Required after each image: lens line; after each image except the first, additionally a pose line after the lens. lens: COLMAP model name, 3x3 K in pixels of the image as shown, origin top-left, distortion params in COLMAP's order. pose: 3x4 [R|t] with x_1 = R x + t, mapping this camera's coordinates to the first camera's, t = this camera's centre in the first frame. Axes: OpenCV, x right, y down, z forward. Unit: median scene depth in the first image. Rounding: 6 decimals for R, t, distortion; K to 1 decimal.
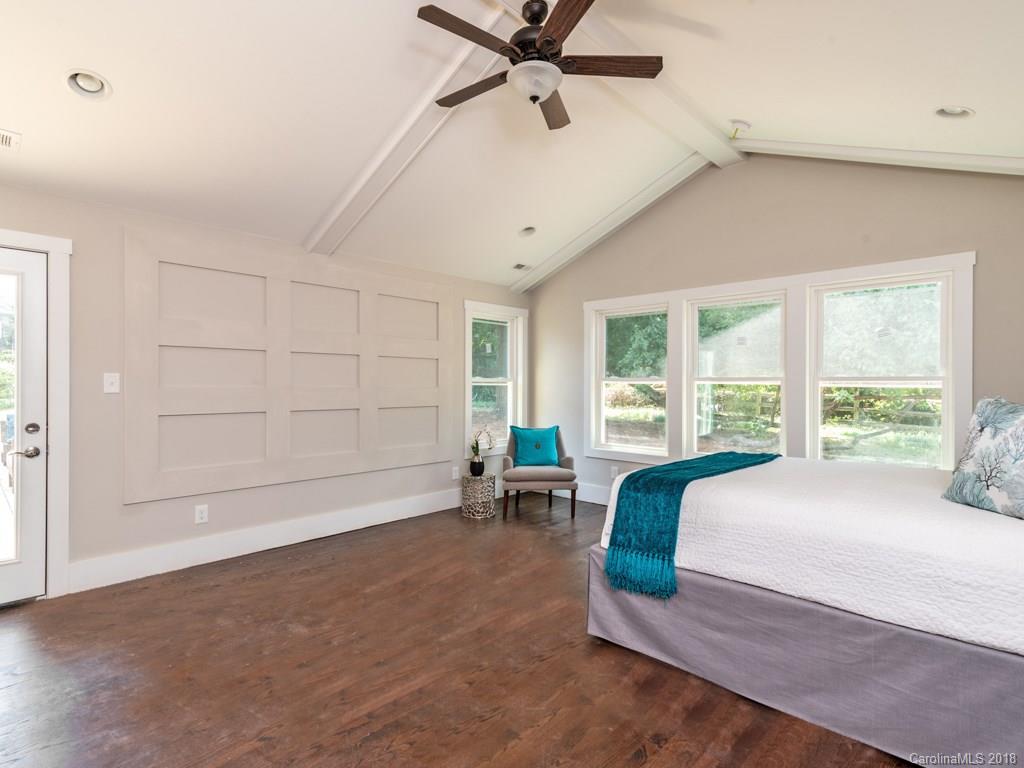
lens RADIAL K [[515.6, 0, 503.9], [0, 515.6, 386.2], [0, 0, 1]] dist [0.013541, -0.002733]
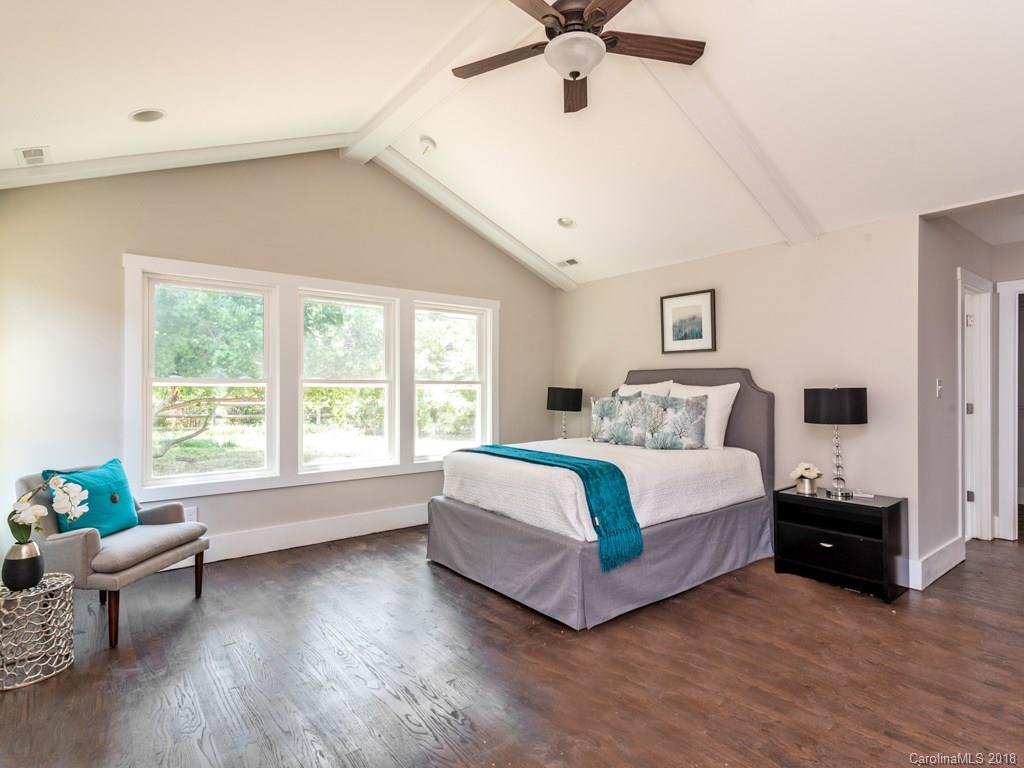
lens RADIAL K [[549.9, 0, 504.8], [0, 549.9, 383.0], [0, 0, 1]] dist [0.012906, -0.001067]
pose [[0.135390, 0.009764, 0.990744, -0.502027], [0.002826, 0.999944, -0.010241, -0.001409], [-0.990788, 0.004186, 0.135355, 0.533584]]
